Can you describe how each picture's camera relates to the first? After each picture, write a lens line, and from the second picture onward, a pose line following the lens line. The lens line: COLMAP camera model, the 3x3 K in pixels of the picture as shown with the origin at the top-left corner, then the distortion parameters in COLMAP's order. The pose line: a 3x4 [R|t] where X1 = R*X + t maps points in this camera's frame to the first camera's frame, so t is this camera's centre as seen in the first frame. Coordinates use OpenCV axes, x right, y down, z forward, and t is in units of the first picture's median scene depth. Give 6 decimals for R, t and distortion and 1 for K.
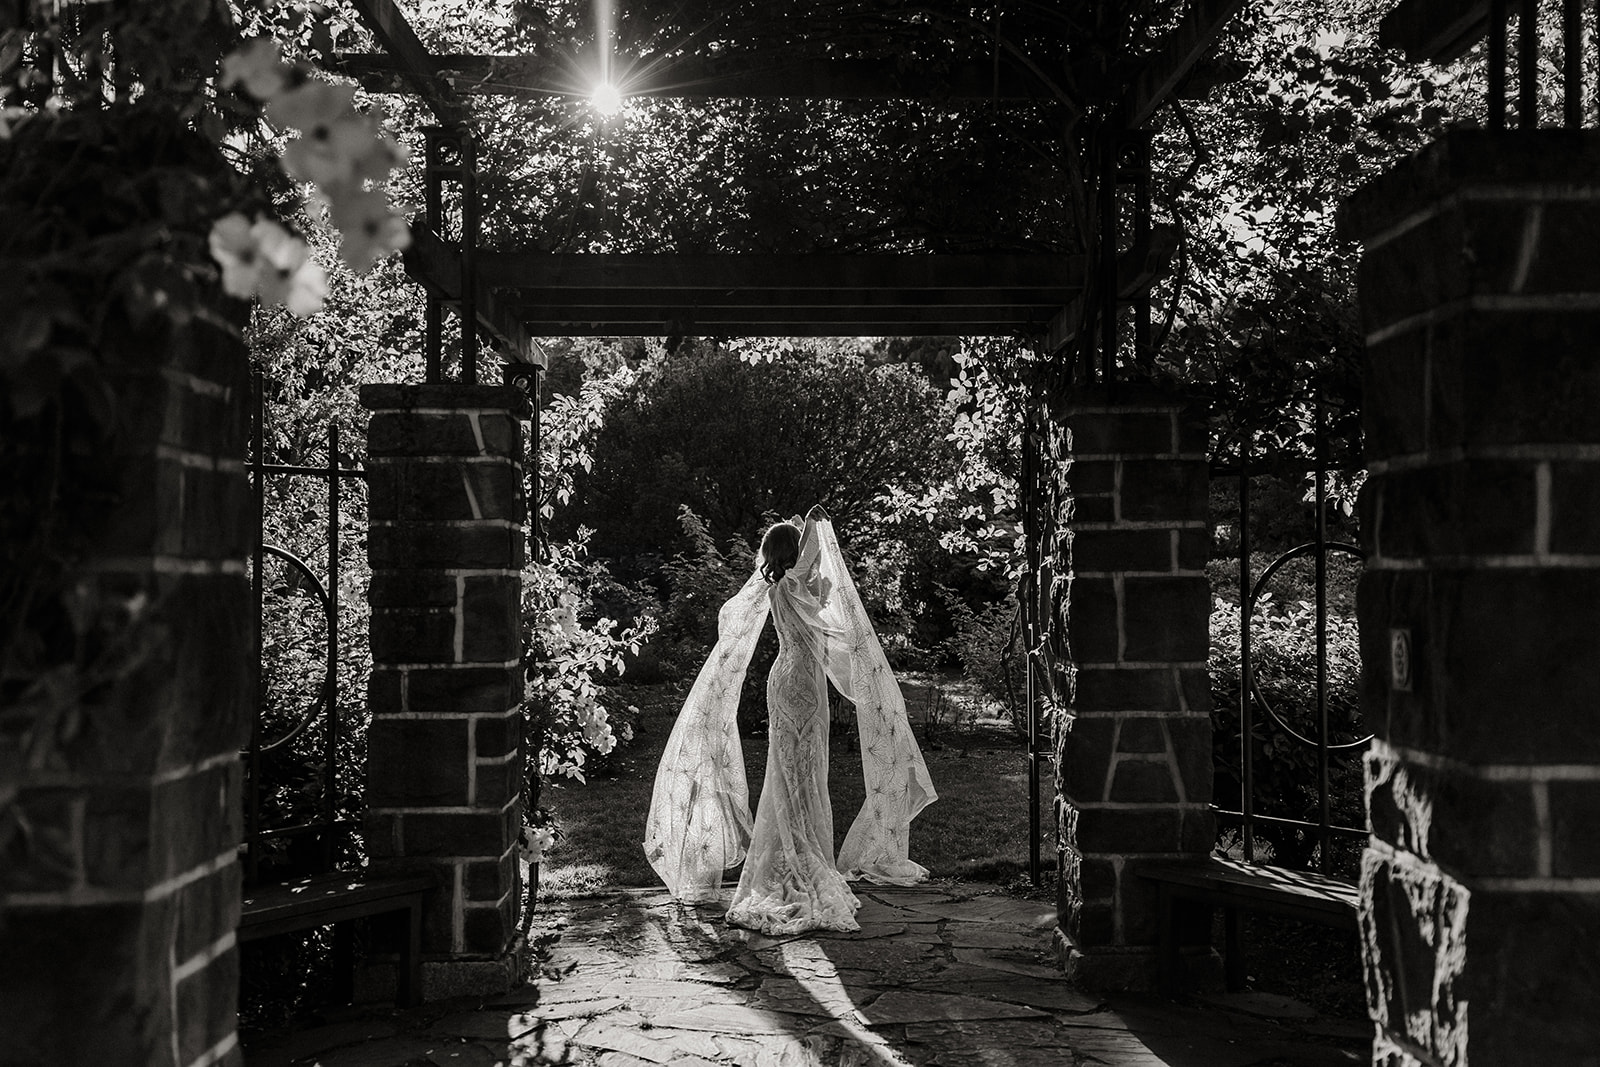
lens RADIAL K [[1626.0, 0, 795.4], [0, 1626.0, 523.7], [0, 0, 1]] dist [0.011266, 0.000000]
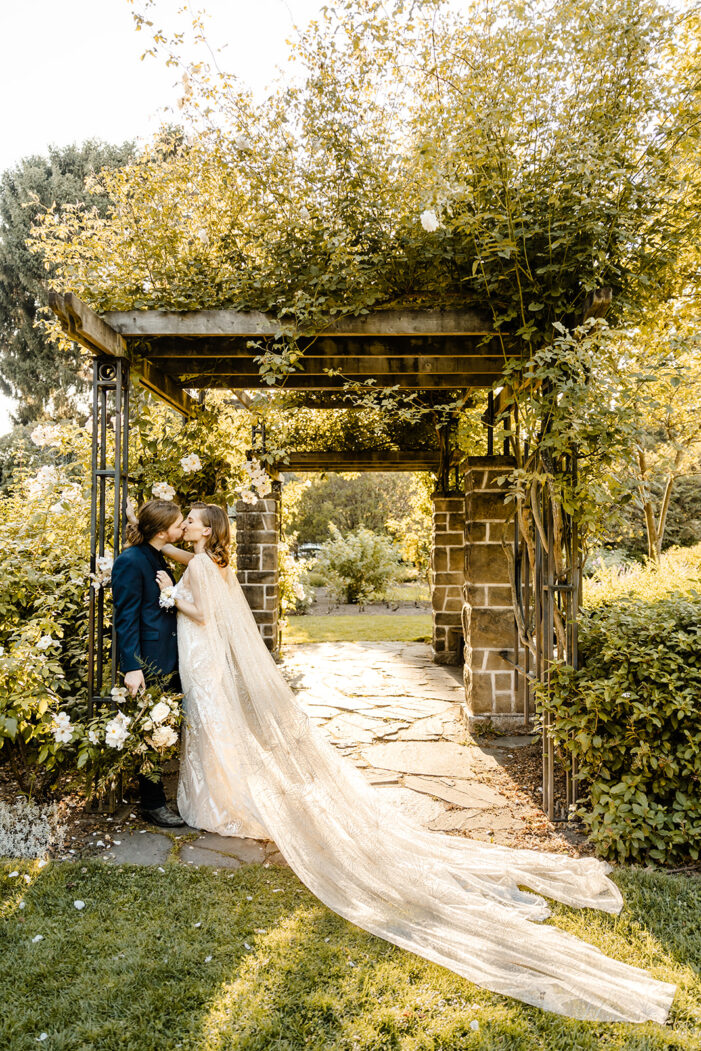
lens RADIAL K [[886.9, 0, 352.0], [0, 886.9, 528.7], [0, 0, 1]] dist [-0.060000, -0.002185]
pose [[0.997957, 0.002029, -0.063863, 0.114637], [-0.001497, 0.999964, 0.008375, -0.021987], [0.063878, -0.008262, 0.997924, -0.912350]]
